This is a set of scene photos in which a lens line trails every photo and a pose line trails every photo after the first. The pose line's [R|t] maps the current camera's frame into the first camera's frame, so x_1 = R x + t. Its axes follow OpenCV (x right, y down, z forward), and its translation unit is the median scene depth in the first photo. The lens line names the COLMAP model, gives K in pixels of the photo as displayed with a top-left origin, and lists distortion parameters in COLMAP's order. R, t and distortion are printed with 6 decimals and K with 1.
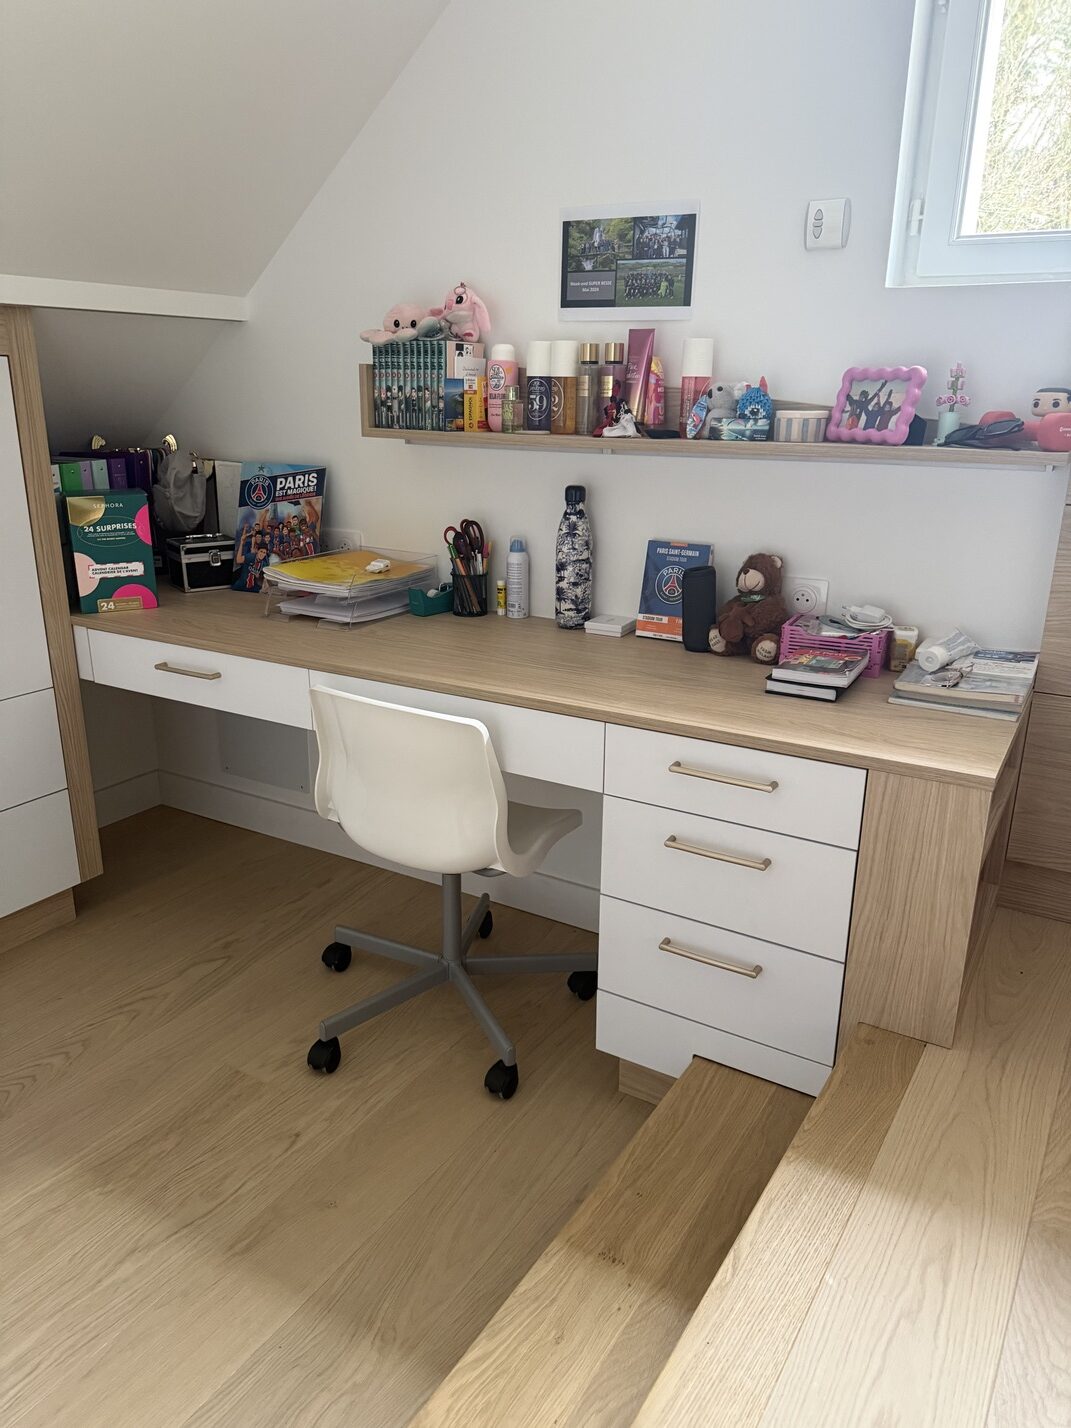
lens RADIAL K [[1012.2, 0, 538.0], [0, 1012.2, 718.1], [0, 0, 1]] dist [0.020641, -0.020348]
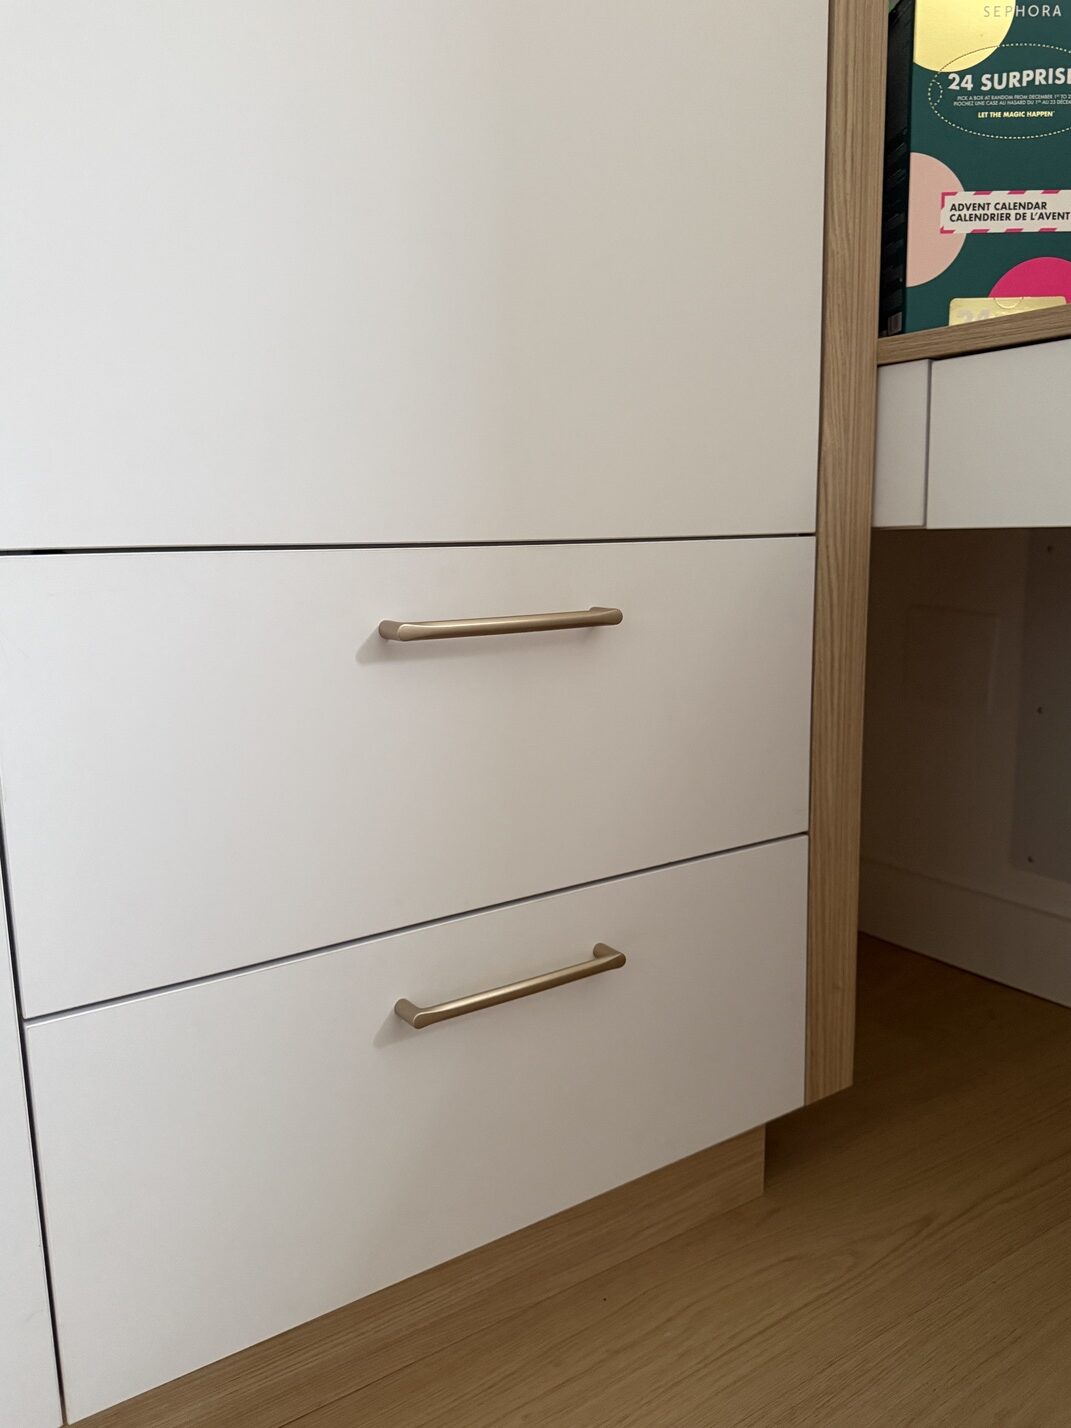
lens RADIAL K [[1057.1, 0, 536.6], [0, 1057.1, 717.3], [0, 0, 1]] dist [0.031664, -0.041283]
pose [[0.909225, 0.039146, -0.414461, -0.408147], [-0.096224, 0.988372, -0.117738, 0.084248], [0.405032, 0.146931, 0.902419, 0.634244]]
